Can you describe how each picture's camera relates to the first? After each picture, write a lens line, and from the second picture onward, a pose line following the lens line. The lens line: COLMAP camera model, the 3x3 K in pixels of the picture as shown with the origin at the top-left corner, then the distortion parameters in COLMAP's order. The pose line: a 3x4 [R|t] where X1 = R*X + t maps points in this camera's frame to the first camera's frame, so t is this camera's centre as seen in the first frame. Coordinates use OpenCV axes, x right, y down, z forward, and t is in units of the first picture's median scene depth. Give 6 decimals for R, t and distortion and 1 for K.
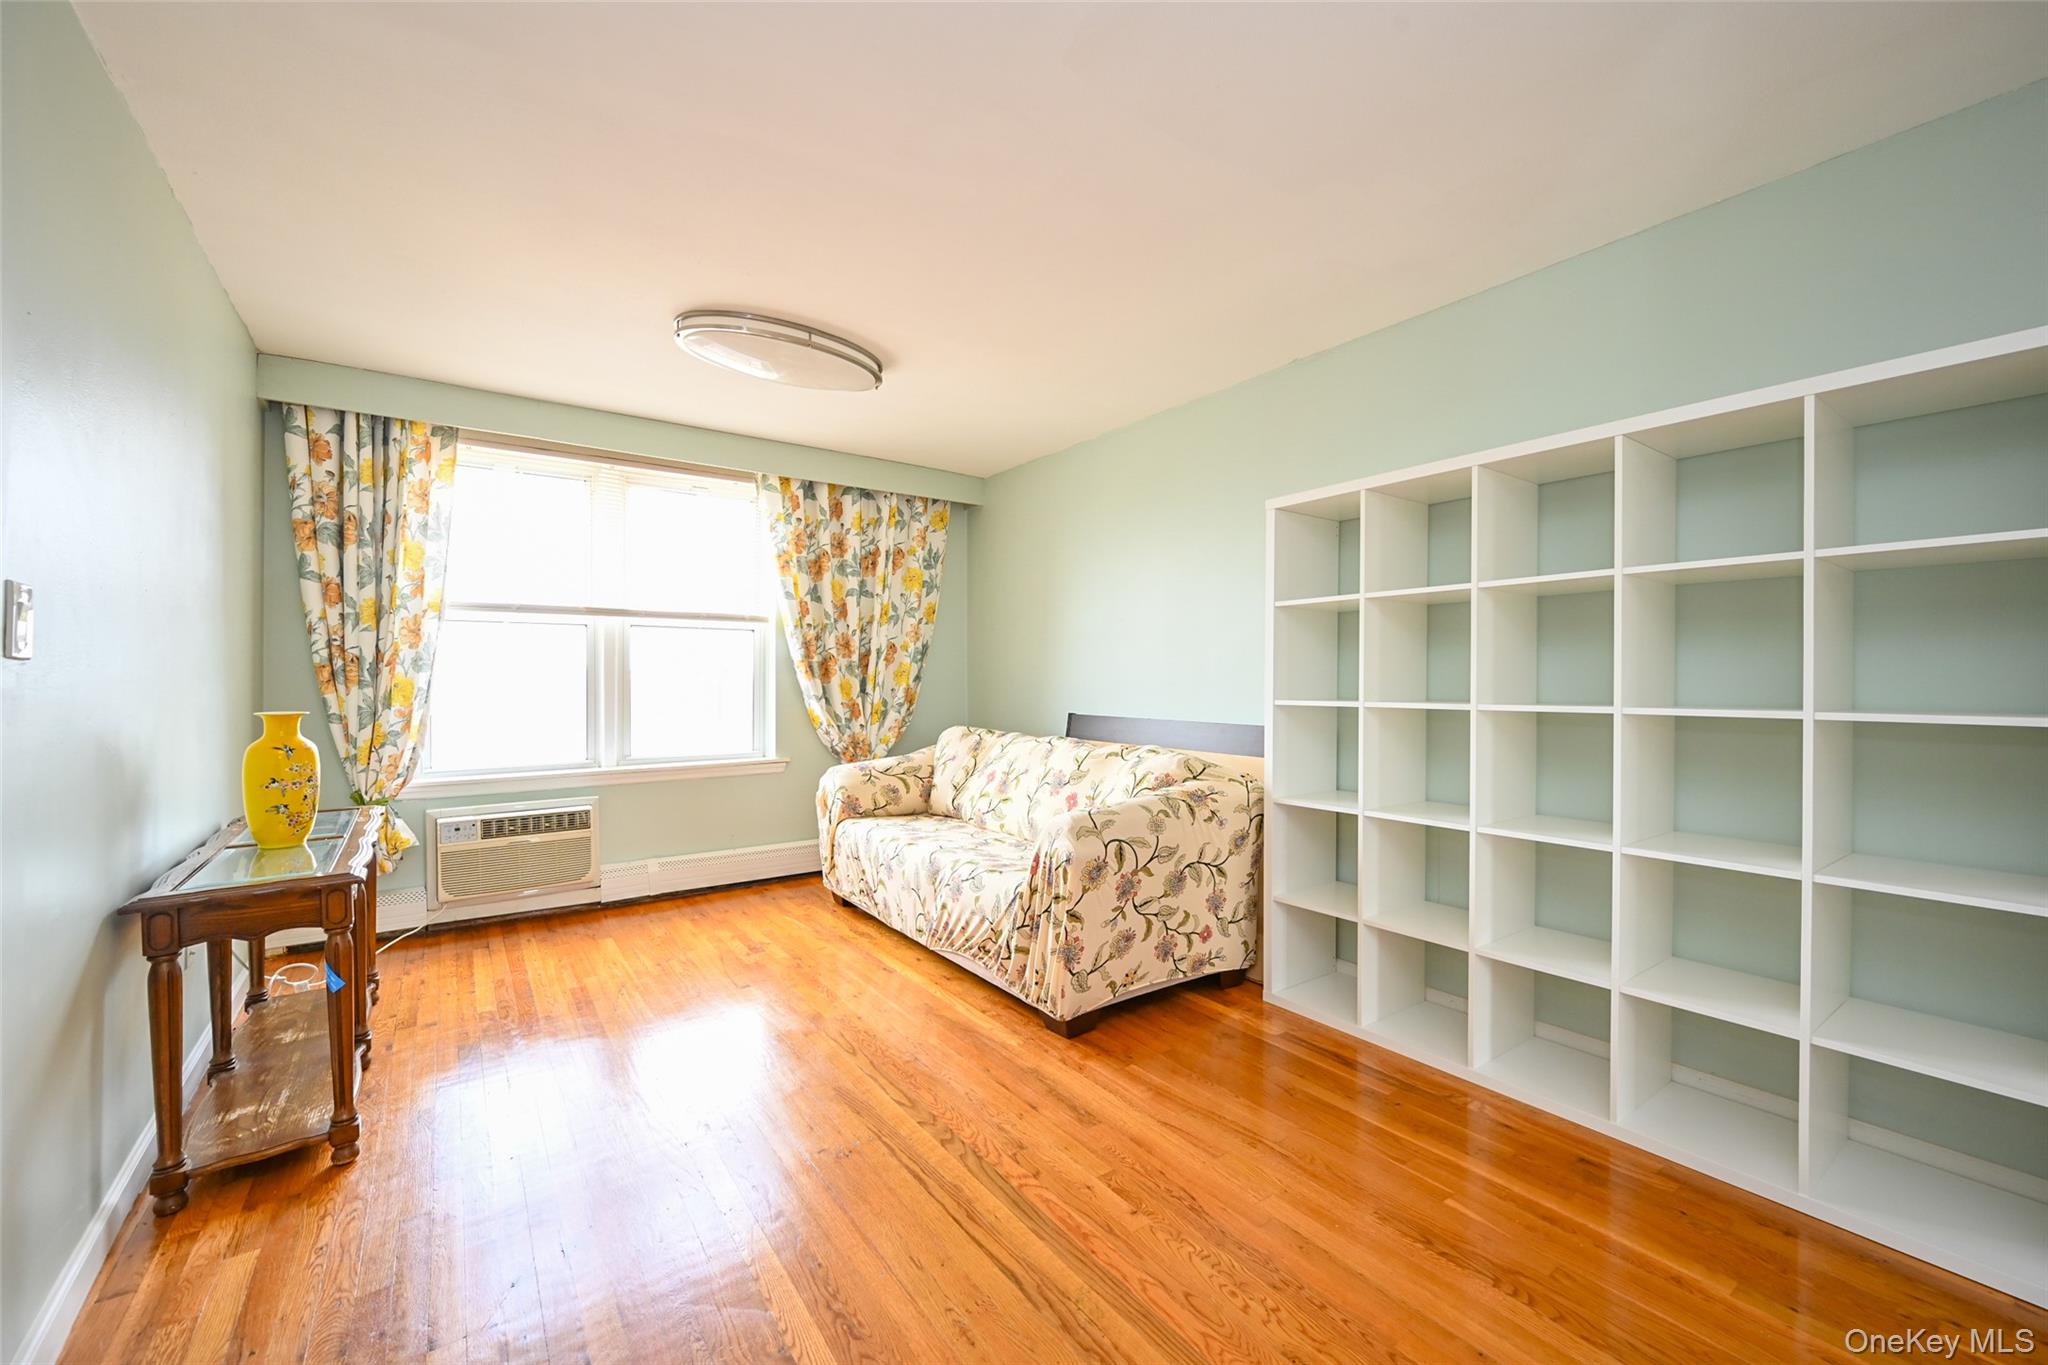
lens RADIAL K [[805.9, 0, 1027.9], [0, 805.9, 688.4], [0, 0, 1]] dist [-0.000588, -0.000064]
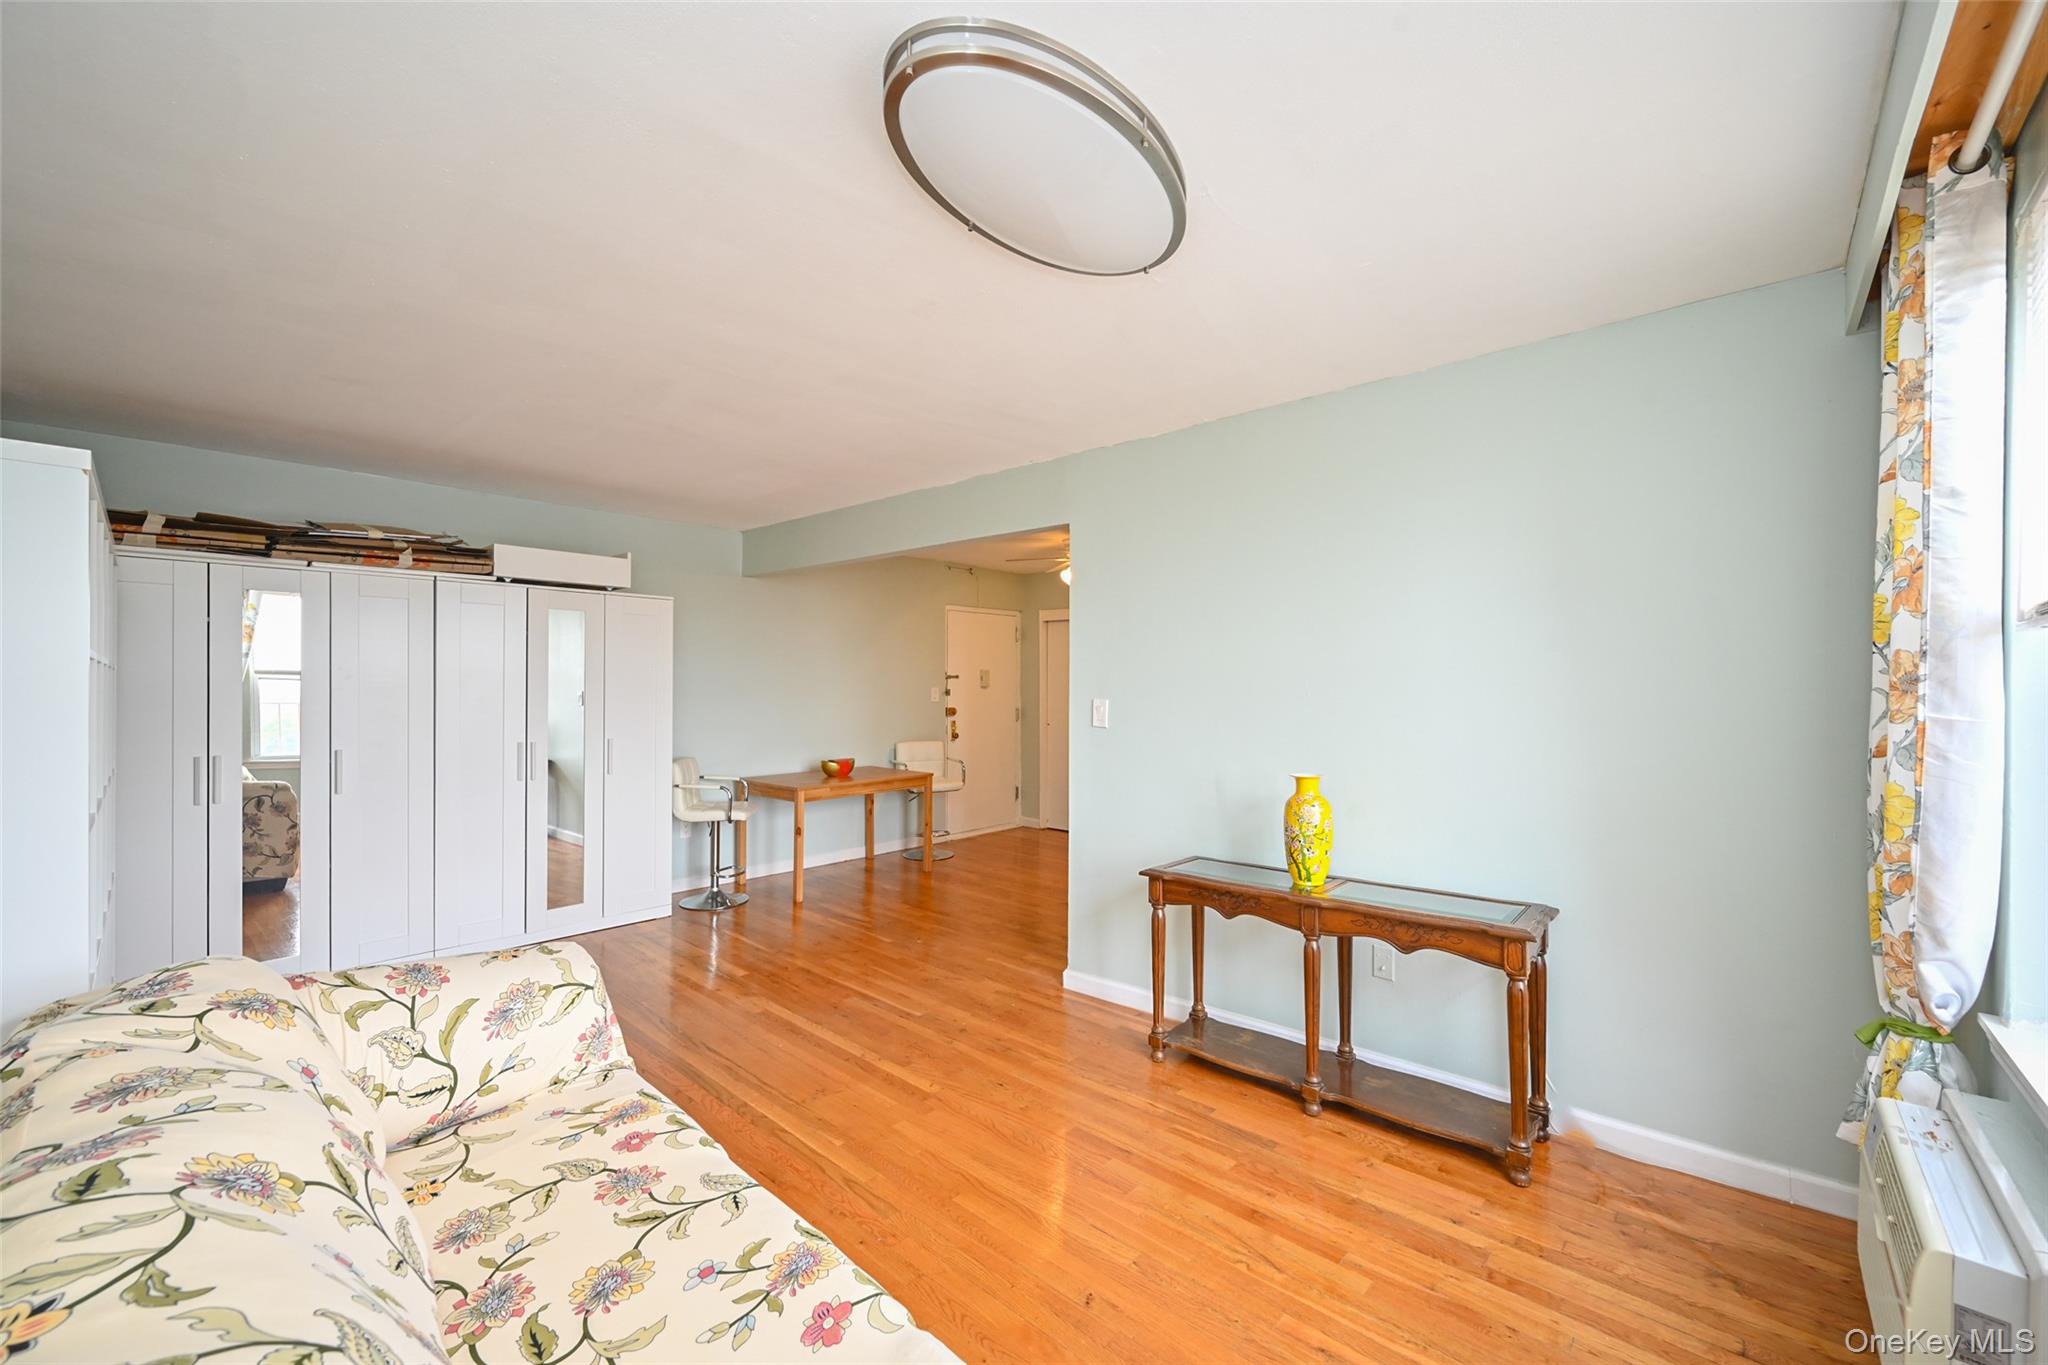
lens RADIAL K [[805.9, 0, 1027.8], [0, 805.9, 681.1], [0, 0, 1]] dist [-0.000588, -0.000064]
pose [[-0.977467, -0.003802, -0.211055, -0.172972], [-0.004121, 0.999991, 0.001074, -0.080720], [0.211049, 0.001920, -0.977473, 1.493633]]
